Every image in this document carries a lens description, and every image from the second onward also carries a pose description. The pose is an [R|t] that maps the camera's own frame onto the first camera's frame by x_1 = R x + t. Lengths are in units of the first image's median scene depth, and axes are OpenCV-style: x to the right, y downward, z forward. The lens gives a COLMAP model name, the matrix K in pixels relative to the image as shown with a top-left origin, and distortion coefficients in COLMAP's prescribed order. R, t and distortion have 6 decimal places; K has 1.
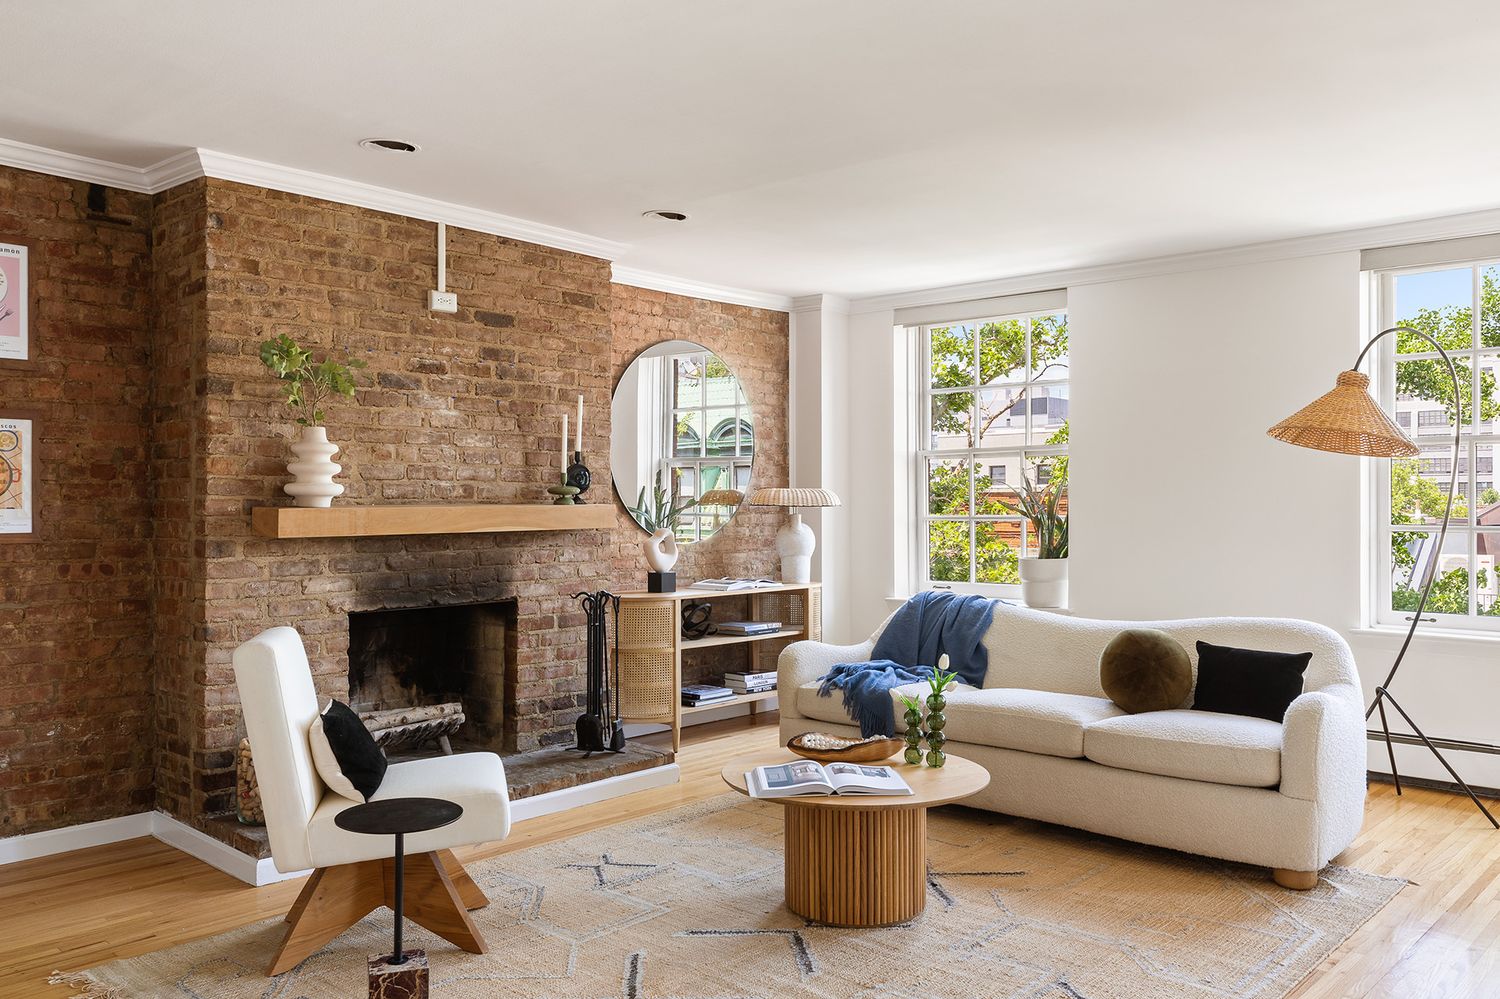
lens RADIAL K [[1171.9, 0, 752.1], [0, 1171.9, 499.9], [0, 0, 1]] dist [-0.003705, -0.001857]
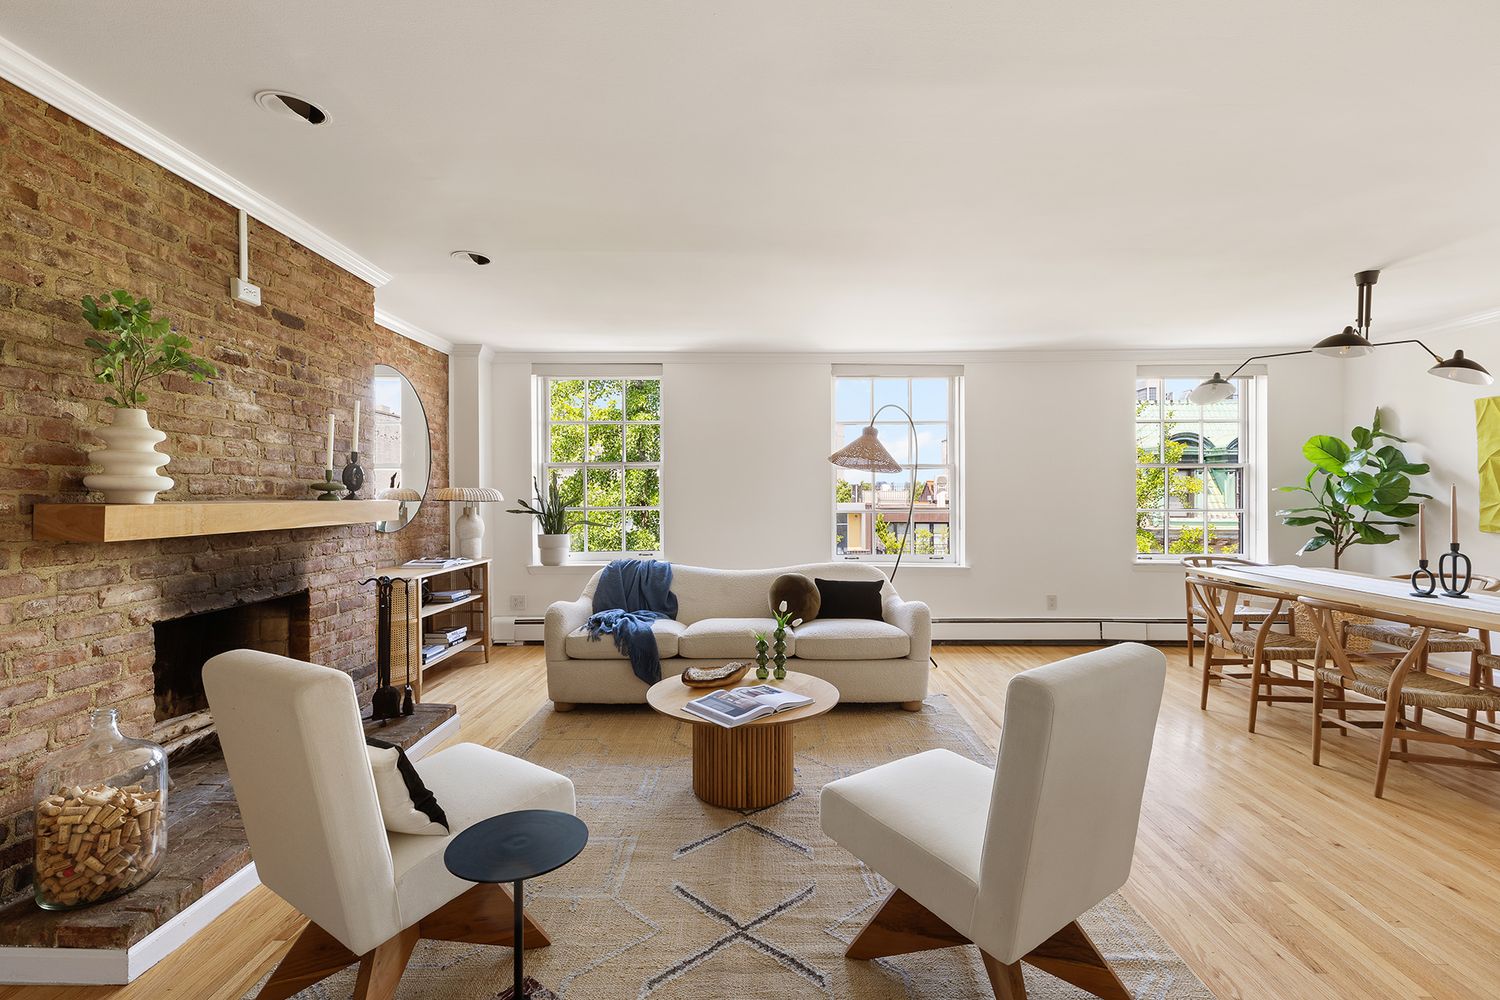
lens RADIAL K [[673.4, 0, 753.5], [0, 673.4, 502.1], [0, 0, 1]] dist [0.005066, -0.000747]
pose [[0.749791, -0.004925, 0.661656, -0.348024], [0.000205, 0.999974, 0.007212, 0.001396], [-0.661674, -0.005272, 0.749773, 0.324522]]
